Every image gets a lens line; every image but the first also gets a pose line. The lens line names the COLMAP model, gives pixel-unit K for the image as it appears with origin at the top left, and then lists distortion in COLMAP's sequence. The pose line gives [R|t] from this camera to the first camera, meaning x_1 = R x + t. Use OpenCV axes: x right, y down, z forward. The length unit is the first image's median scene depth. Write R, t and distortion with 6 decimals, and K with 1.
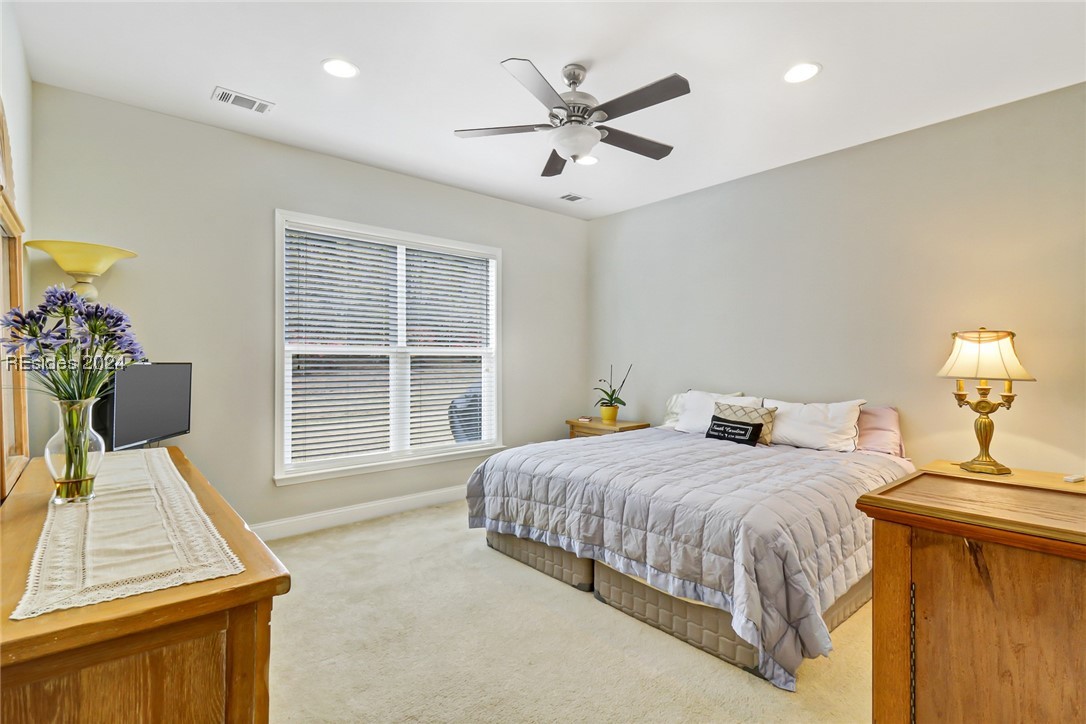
lens RADIAL K [[495.9, 0, 545.4], [0, 495.9, 358.5], [0, 0, 1]] dist [0.000769, 0.000051]
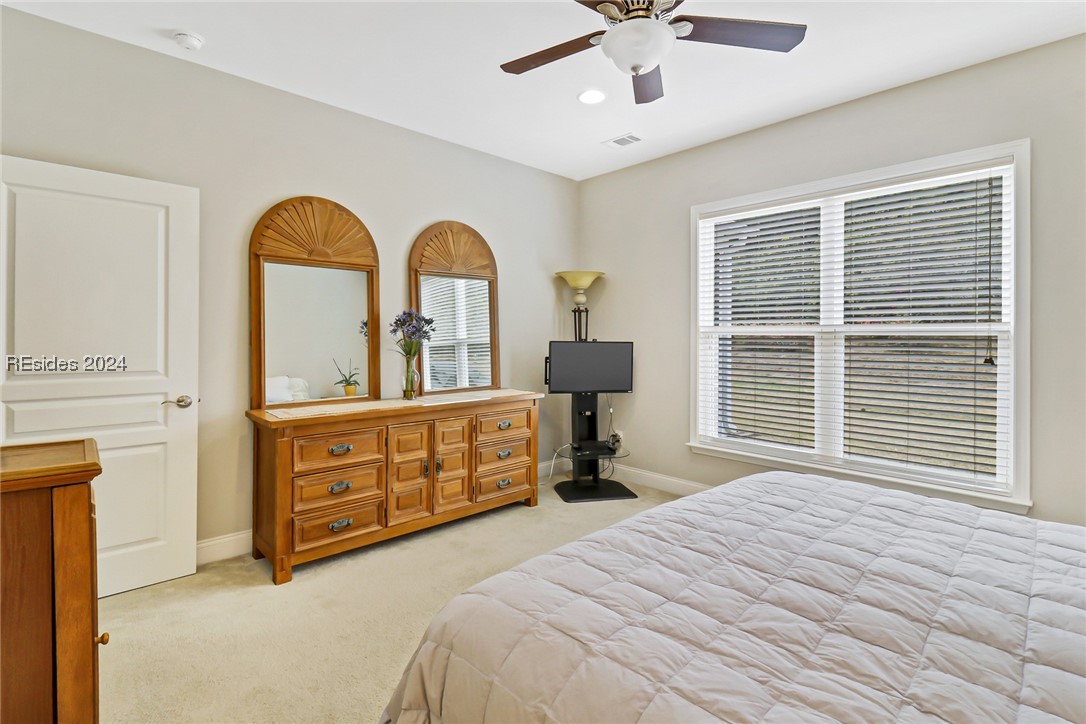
lens RADIAL K [[516.6, 0, 542.7], [0, 516.6, 347.7], [0, 0, 1]] dist [0.021146, -0.017446]
pose [[0.033762, 0.019998, -0.999230, 0.520364], [-0.002312, 0.999799, 0.019932, -0.002943], [0.999427, 0.001637, 0.033801, 0.518582]]
